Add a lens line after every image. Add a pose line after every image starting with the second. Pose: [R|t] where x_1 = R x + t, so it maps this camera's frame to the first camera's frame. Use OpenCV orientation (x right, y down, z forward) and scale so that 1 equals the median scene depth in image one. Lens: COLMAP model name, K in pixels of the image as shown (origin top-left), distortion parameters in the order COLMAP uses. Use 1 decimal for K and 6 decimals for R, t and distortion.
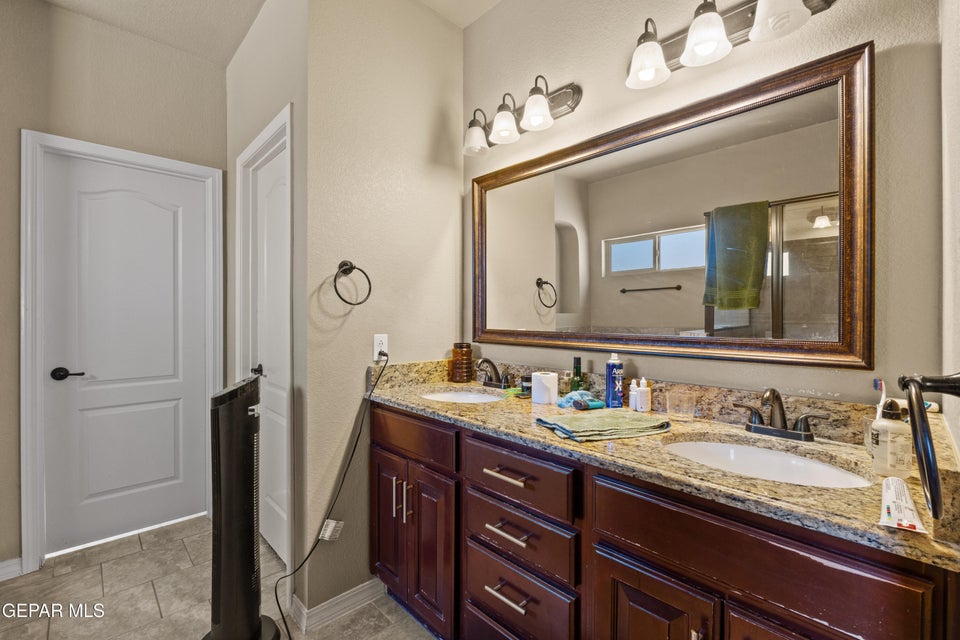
lens RADIAL K [[407.8, 0, 471.2], [0, 407.8, 306.8], [0, 0, 1]] dist [-0.004298, -0.000636]
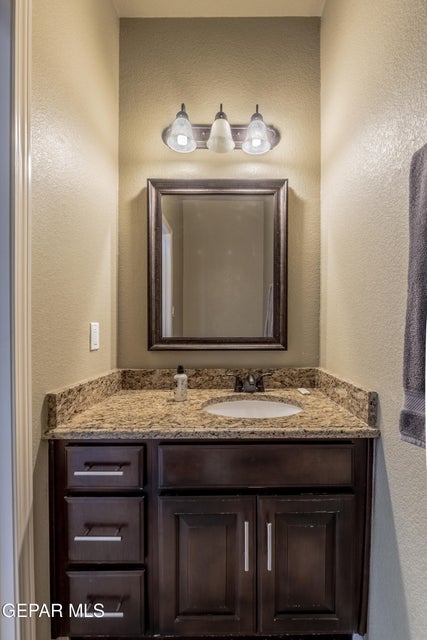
lens RADIAL K [[290.6, 0, 212.8], [0, 290.6, 337.3], [0, 0, 1]] dist [-0.012919, -0.000127]
pose [[0.683373, -0.037414, 0.729110, -0.275198], [-0.011909, 0.997982, 0.062373, 0.006645], [-0.729973, -0.051307, 0.681548, 0.289935]]
